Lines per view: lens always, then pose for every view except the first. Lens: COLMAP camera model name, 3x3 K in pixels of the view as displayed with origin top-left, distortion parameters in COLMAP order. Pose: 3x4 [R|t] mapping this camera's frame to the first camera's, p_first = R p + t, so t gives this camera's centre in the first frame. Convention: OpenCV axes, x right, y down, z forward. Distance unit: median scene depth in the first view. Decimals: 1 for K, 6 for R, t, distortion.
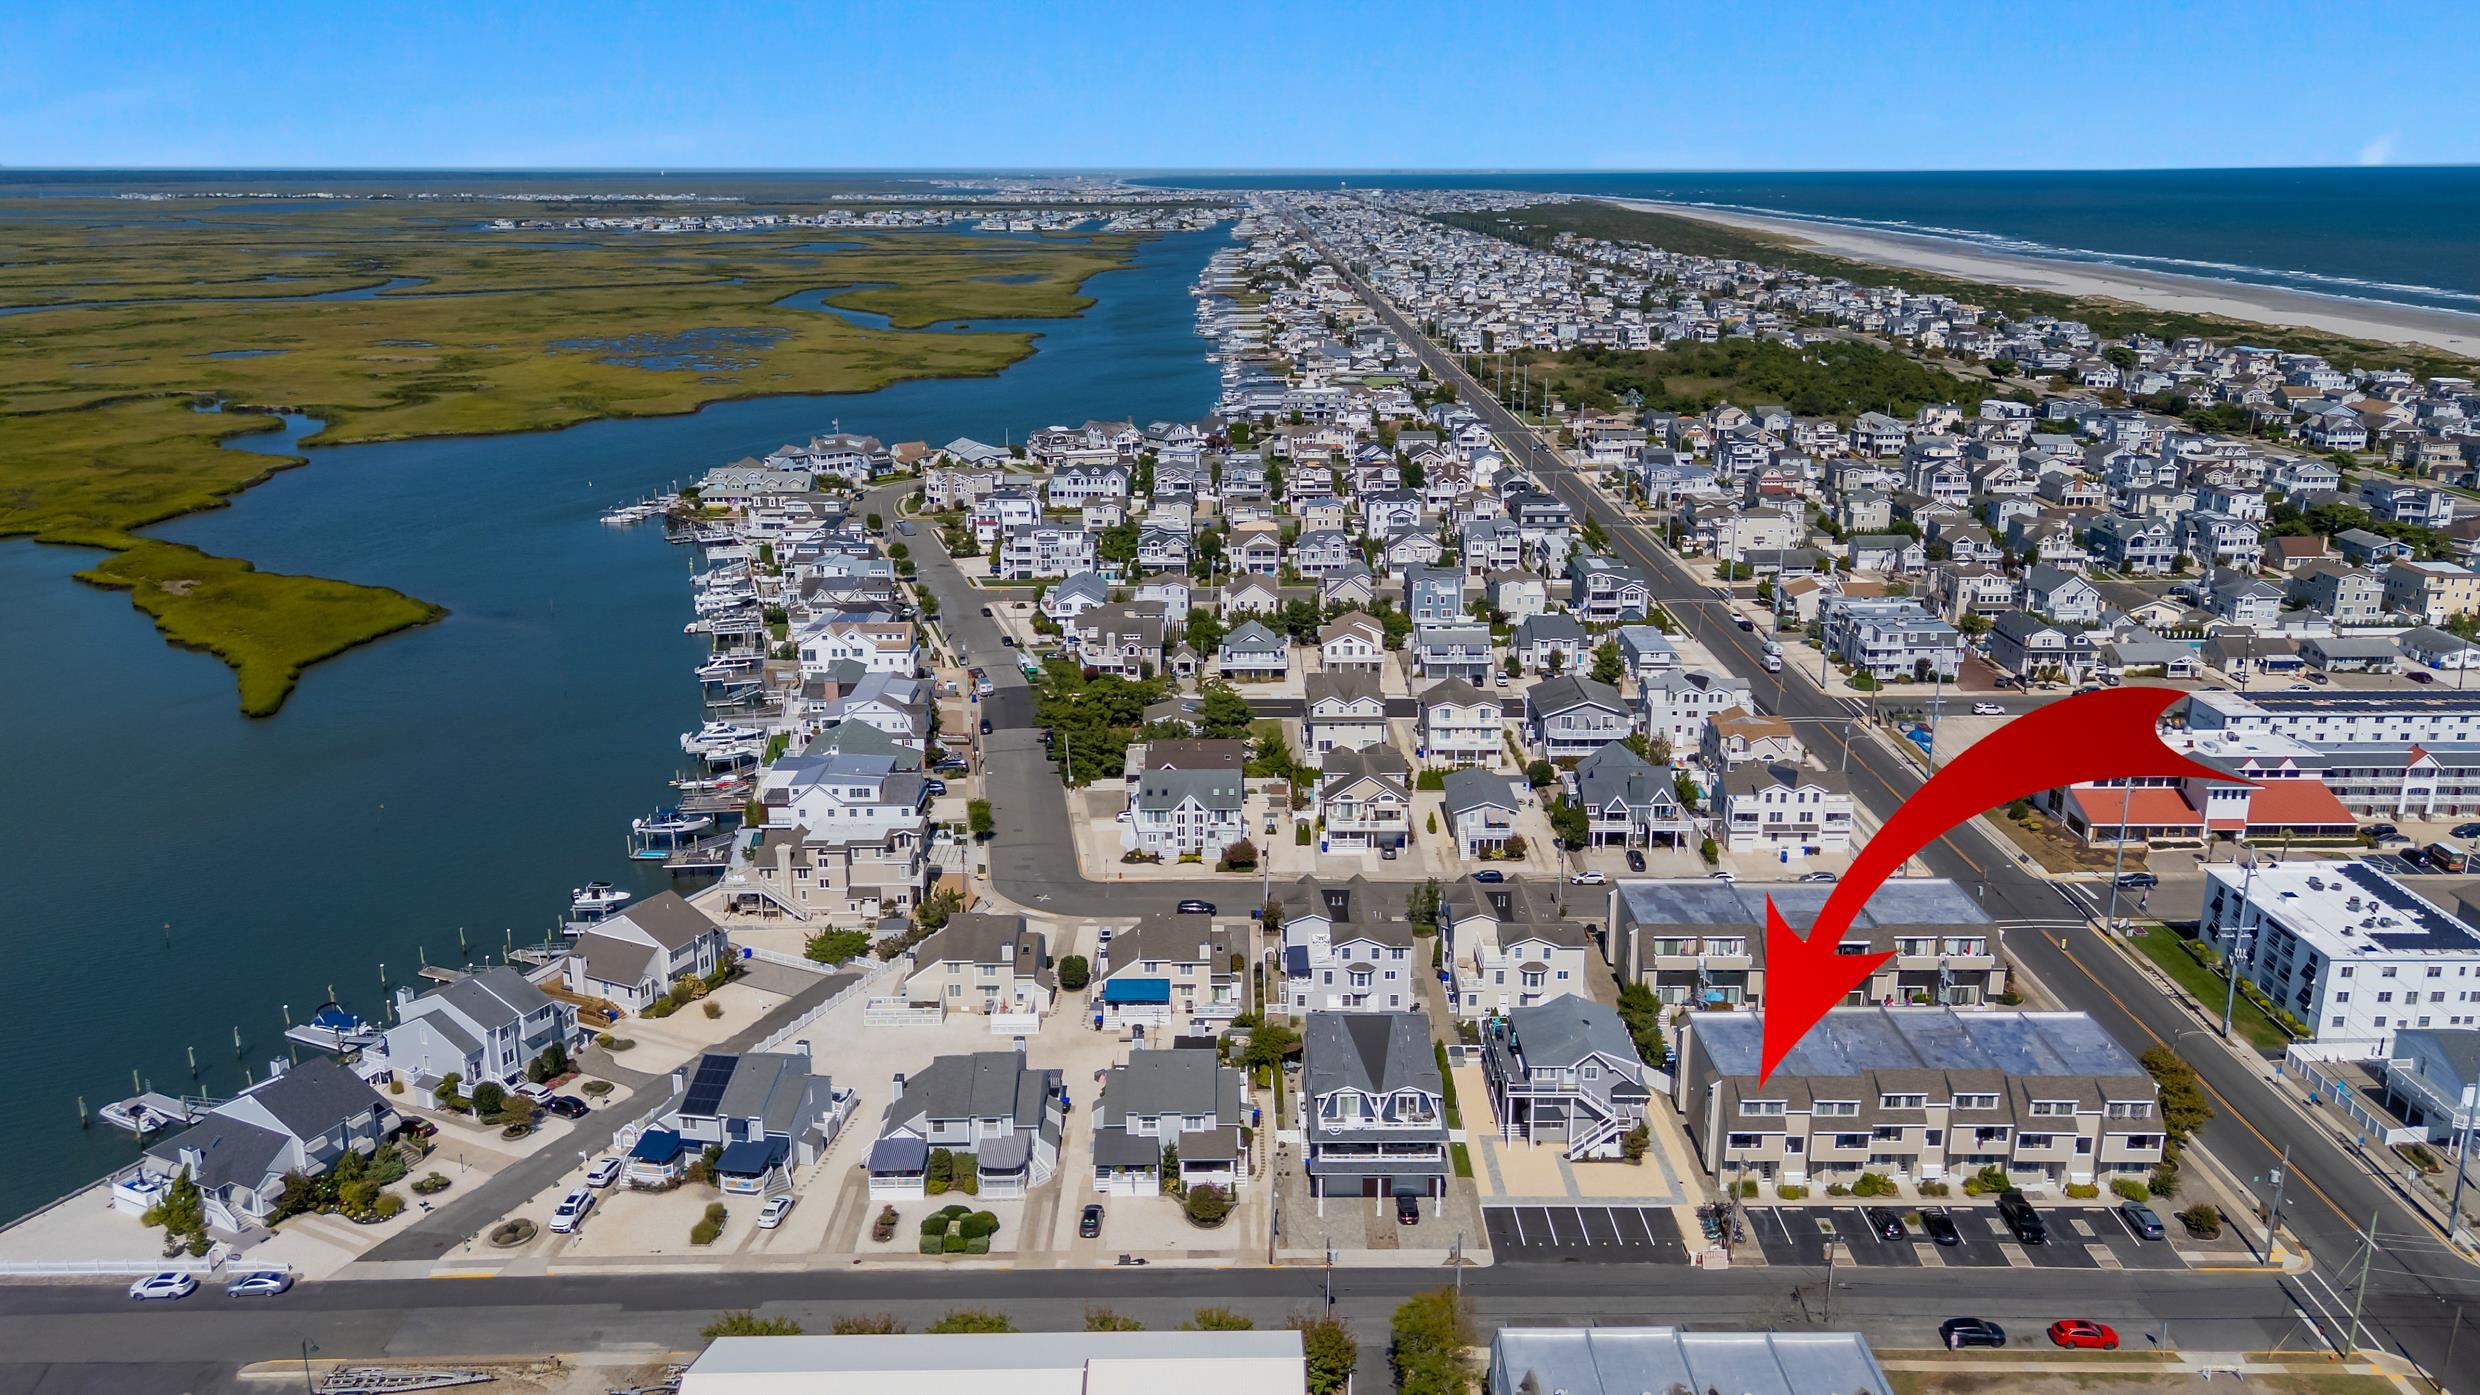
lens RADIAL K [[1835.2, 0, 1249.2], [0, 1835.2, 697.2], [0, 0, 1]] dist [0.086795, -0.092181]
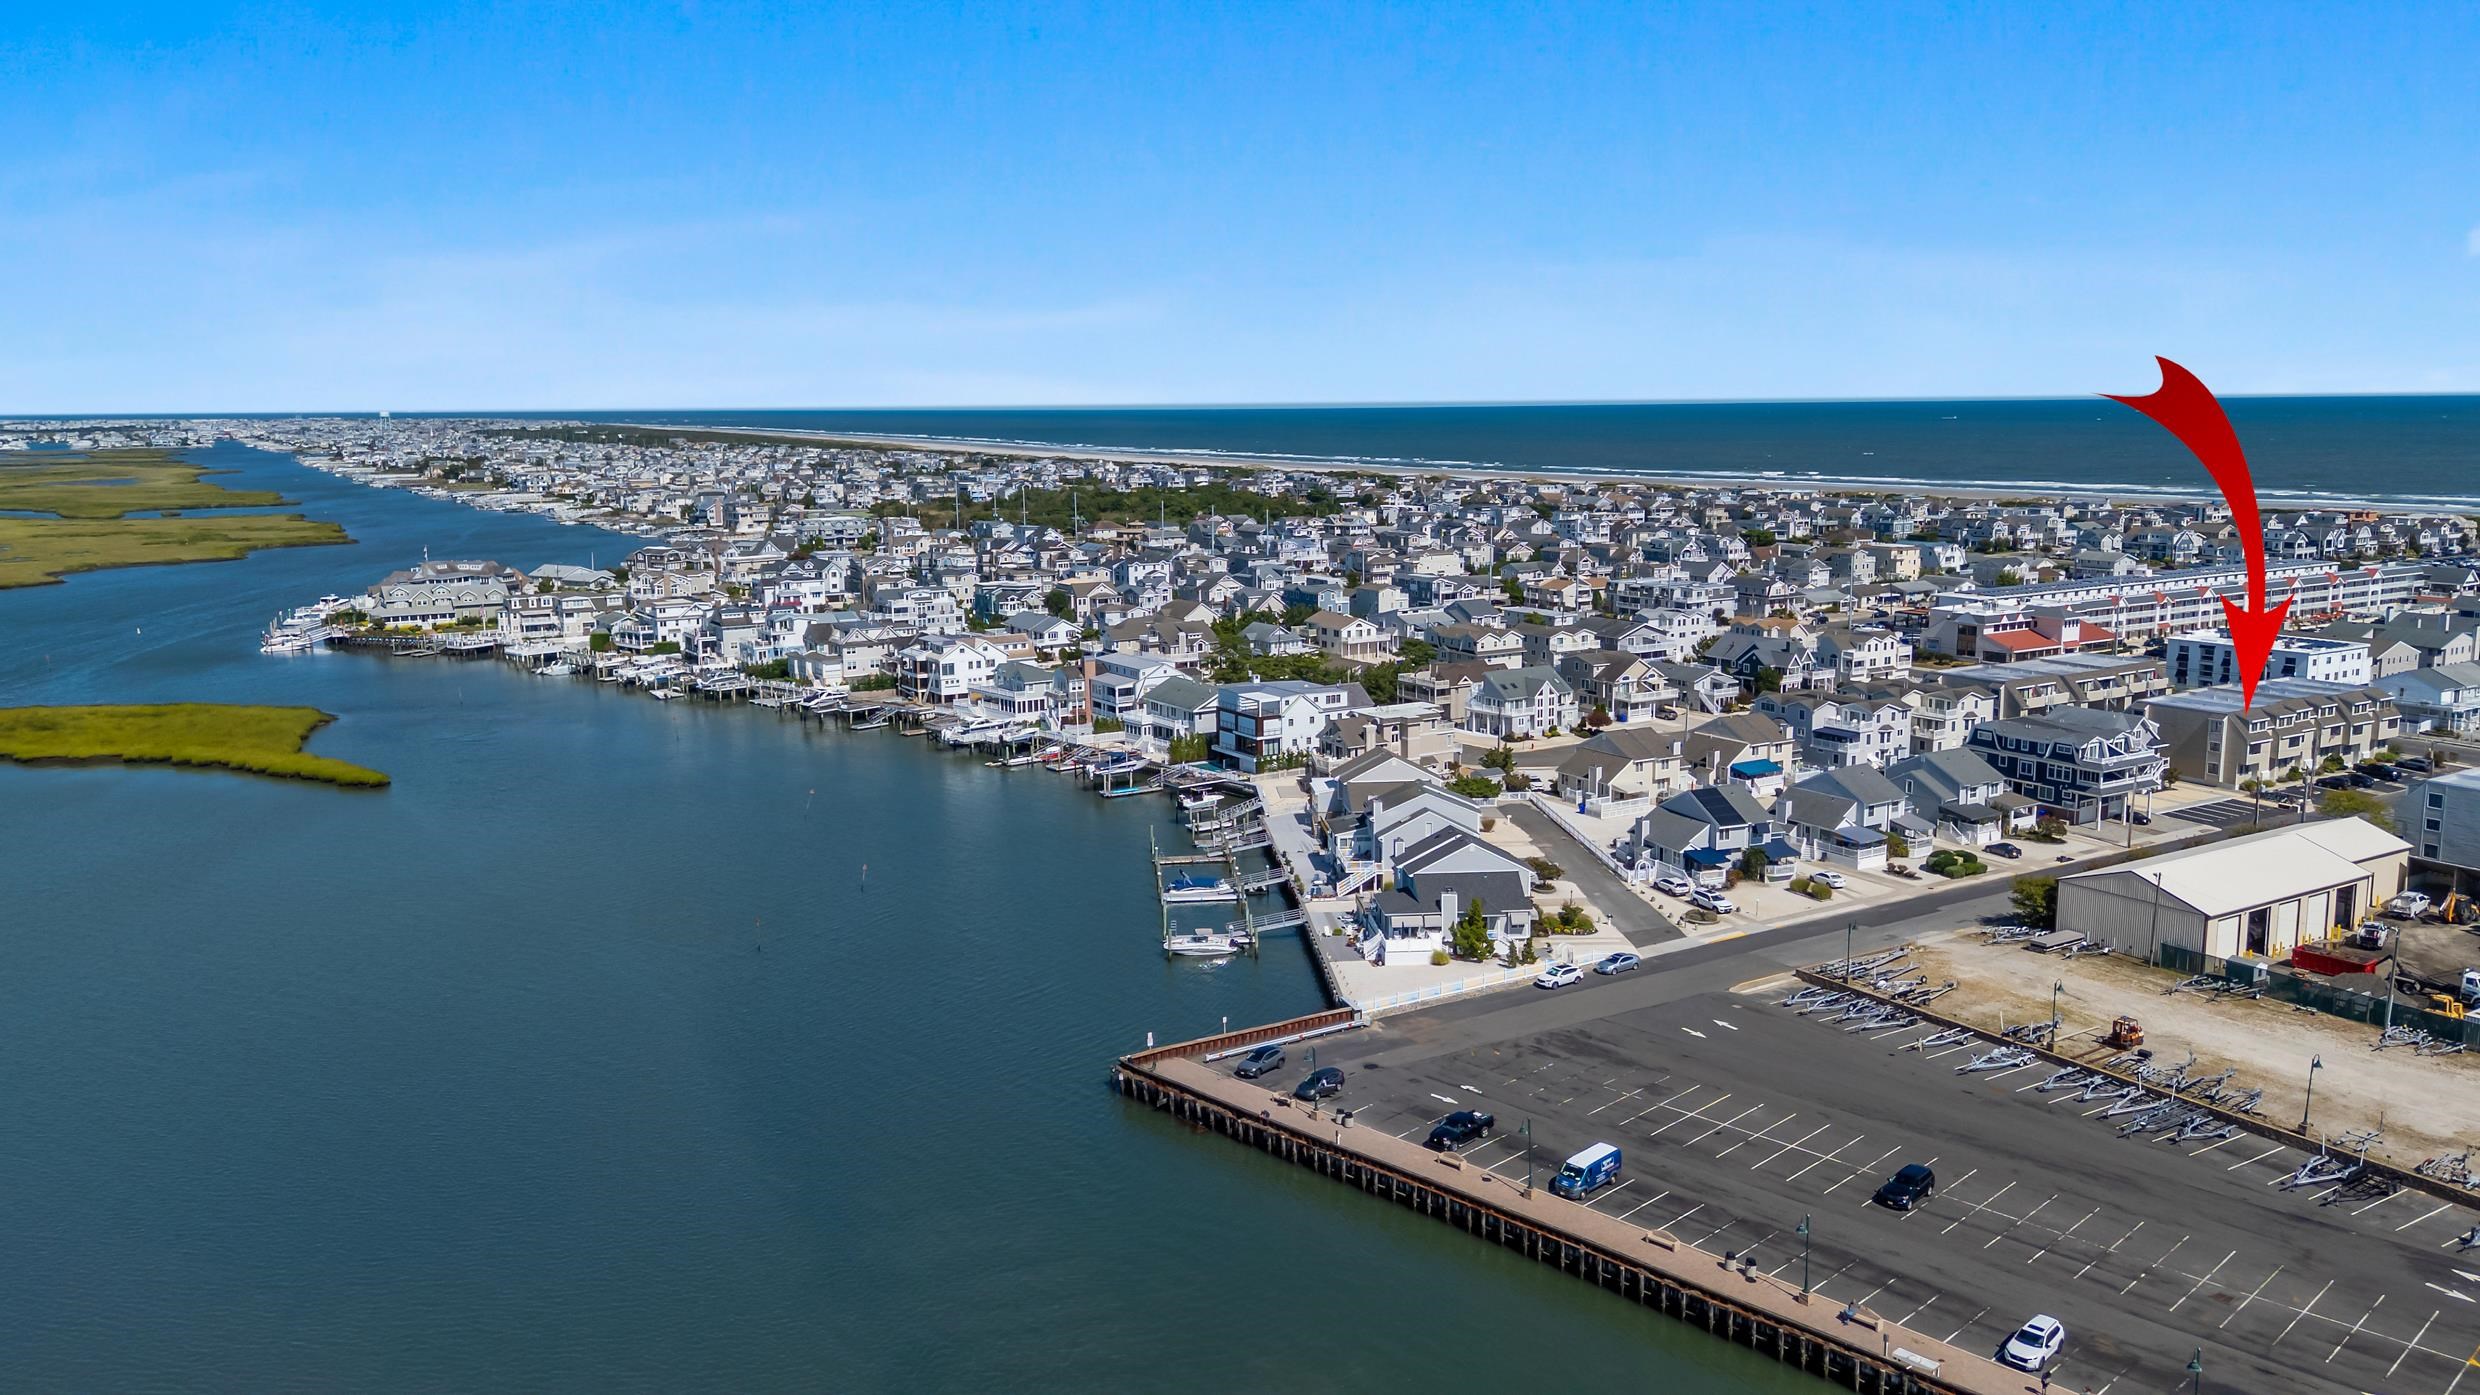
lens RADIAL K [[1835.2, 0, 1240.3], [0, 1835.2, 699.6], [0, 0, 1]] dist [0.086795, -0.092181]
pose [[0.850277, -0.088366, 0.518864, -0.896273], [0.151375, 0.985212, -0.080274, 0.142195], [-0.504097, 0.146798, 0.851079, 0.078577]]
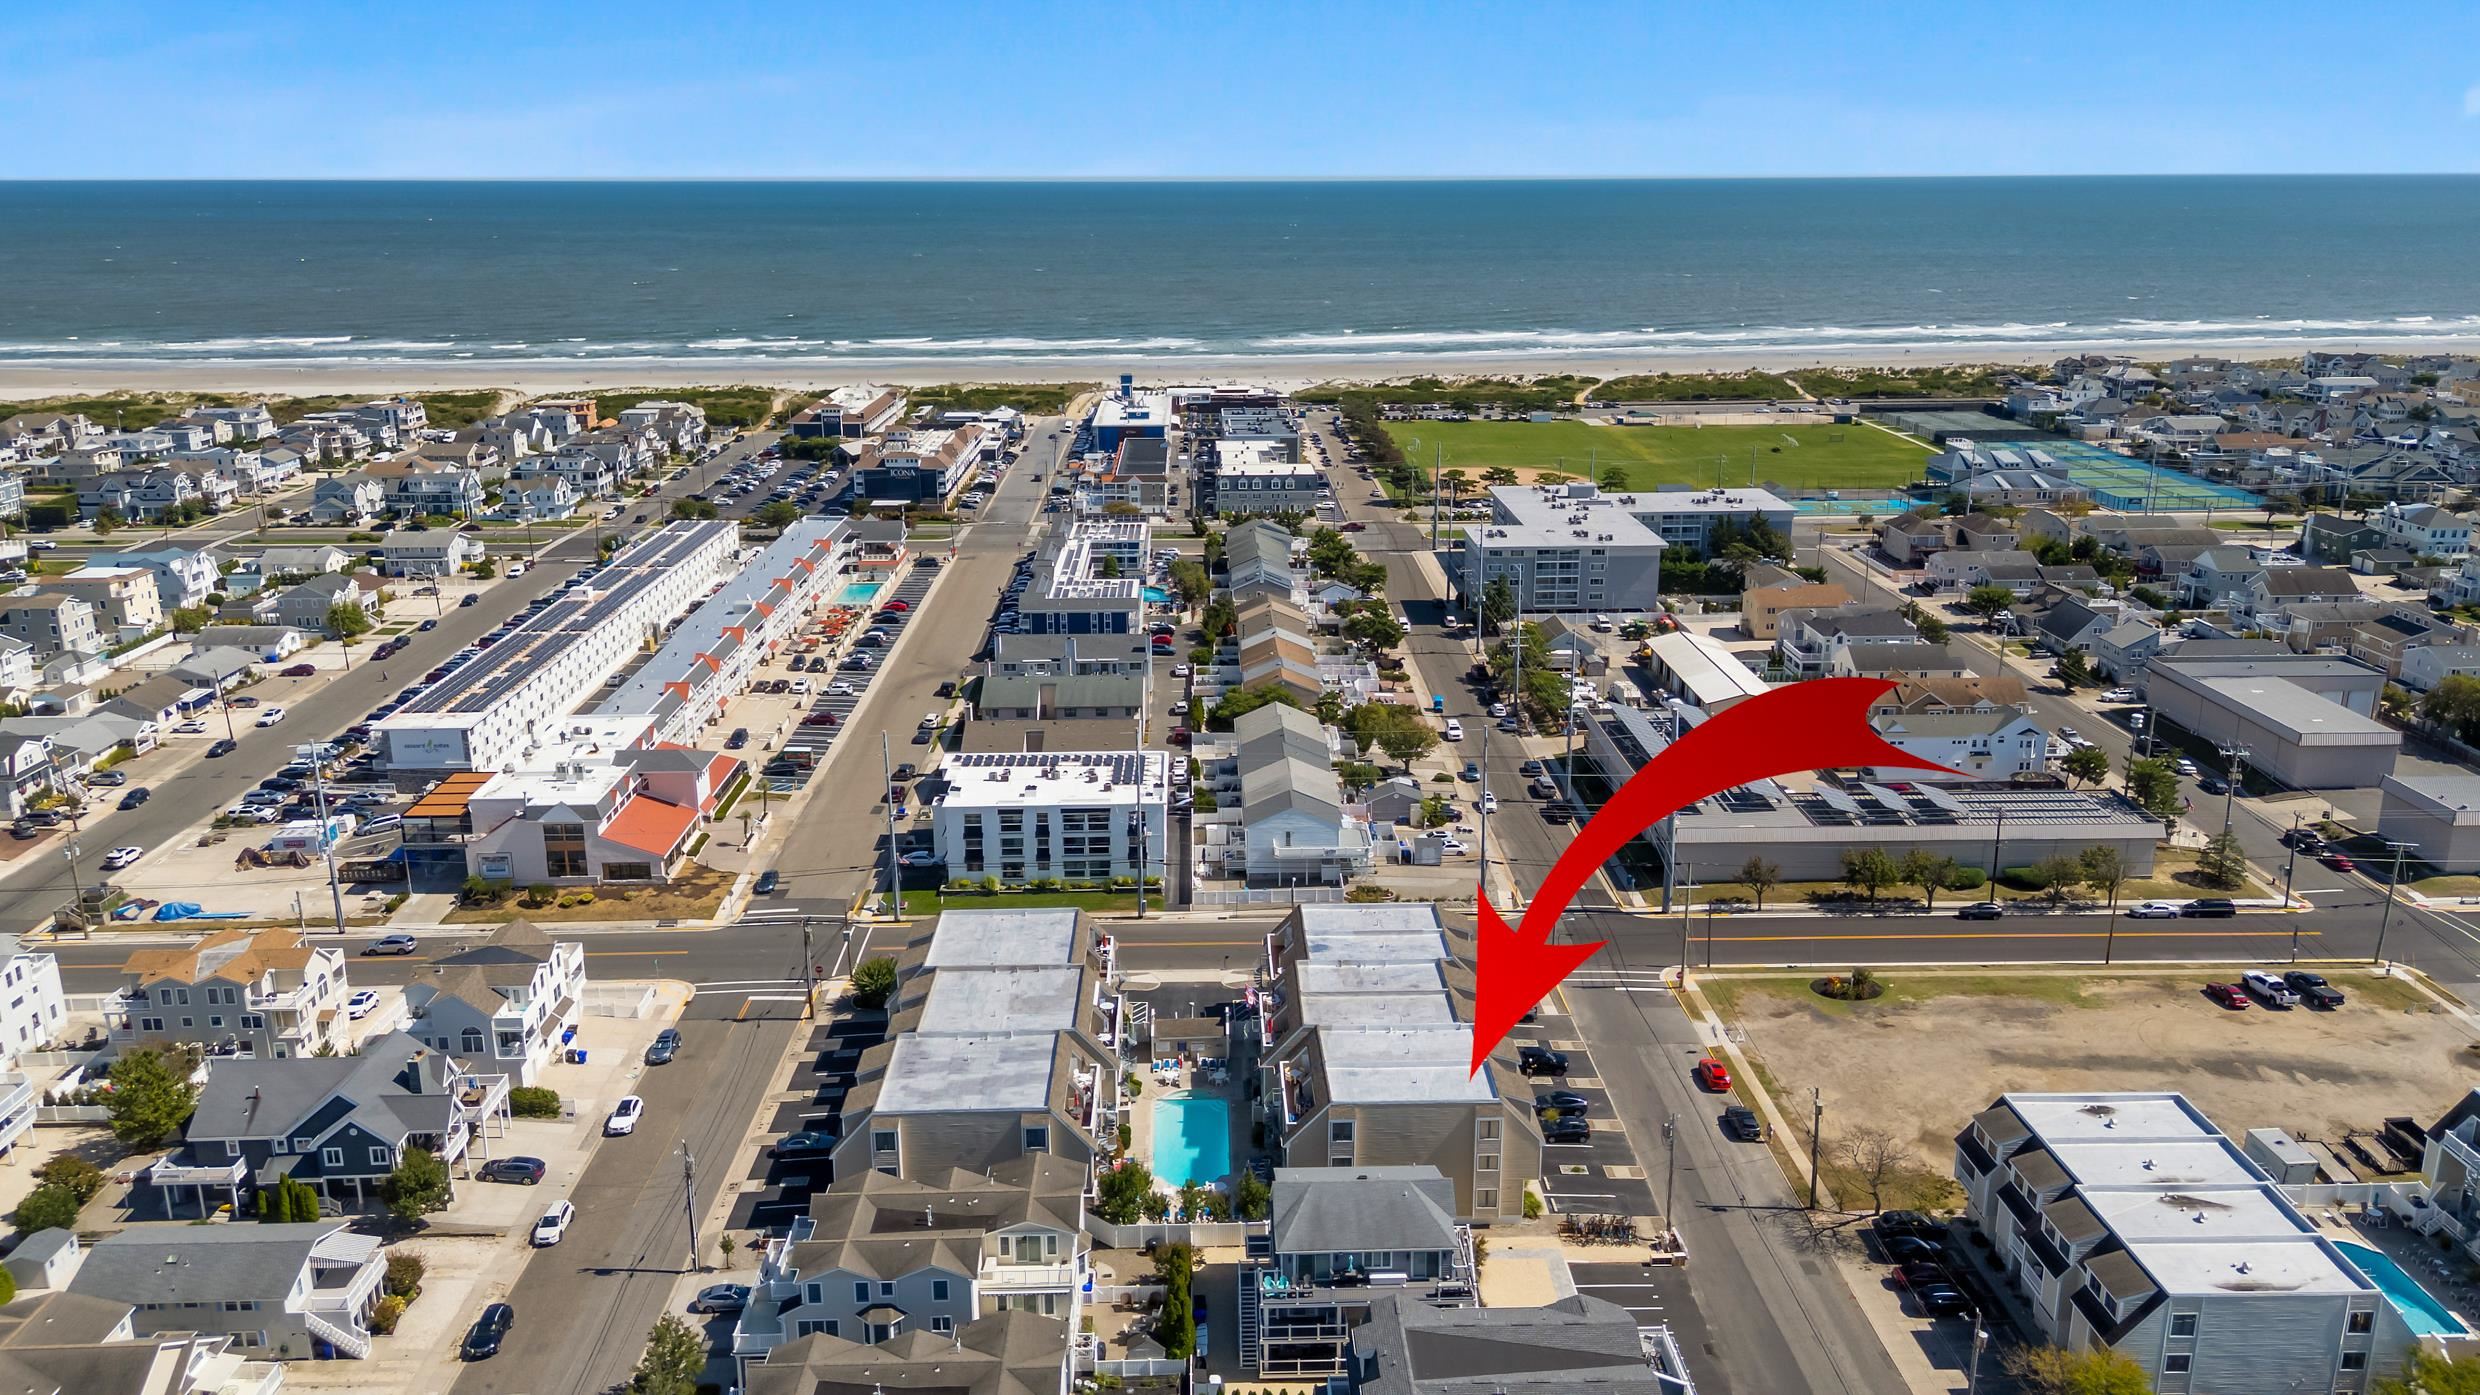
lens RADIAL K [[1835.2, 0, 1252.2], [0, 1835.2, 693.3], [0, 0, 1]] dist [0.086795, -0.092181]
pose [[-0.017764, -0.269437, 0.962854, -0.361311], [0.281506, 0.922701, 0.263395, -0.156591], [-0.959395, 0.275728, 0.059458, 0.737782]]
